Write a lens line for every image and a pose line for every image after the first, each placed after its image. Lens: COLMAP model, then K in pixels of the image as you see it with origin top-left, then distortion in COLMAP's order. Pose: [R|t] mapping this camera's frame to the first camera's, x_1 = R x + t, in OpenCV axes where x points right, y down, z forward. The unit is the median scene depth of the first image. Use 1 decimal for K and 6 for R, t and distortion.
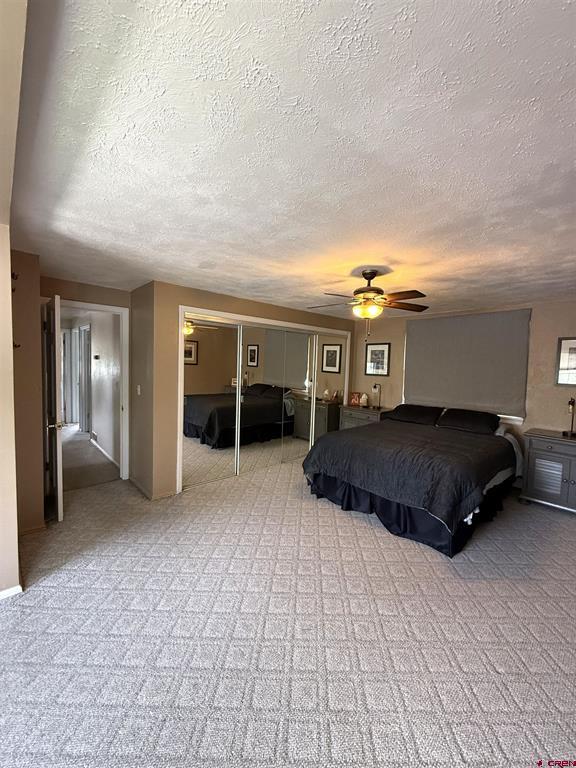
lens RADIAL K [[304.7, 0, 288.0], [0, 304.7, 384.0], [0, 0, 1]] dist [-0.001811, -0.000069]
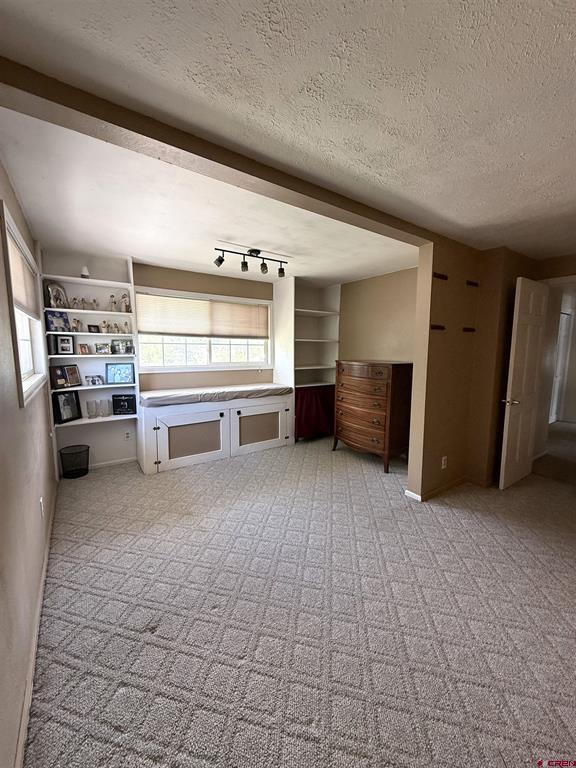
lens RADIAL K [[304.7, 0, 288.0], [0, 304.7, 384.0], [0, 0, 1]] dist [-0.001811, -0.000069]
pose [[-0.151991, 0.083691, -0.984832, 0.531101], [-0.077825, 0.992302, 0.096336, 0.043443], [0.985313, 0.091286, -0.144308, 0.495481]]
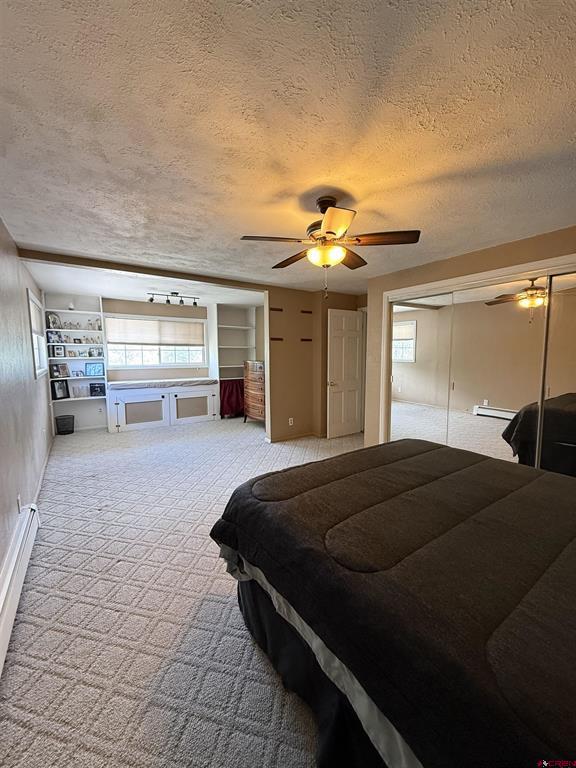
lens RADIAL K [[304.7, 0, 288.0], [0, 304.7, 384.0], [0, 0, 1]] dist [-0.001811, -0.000069]
pose [[-0.153856, 0.066348, -0.985863, 1.303682], [-0.069192, 0.994570, 0.077733, 0.026889], [0.985668, 0.080174, -0.148430, 1.327955]]
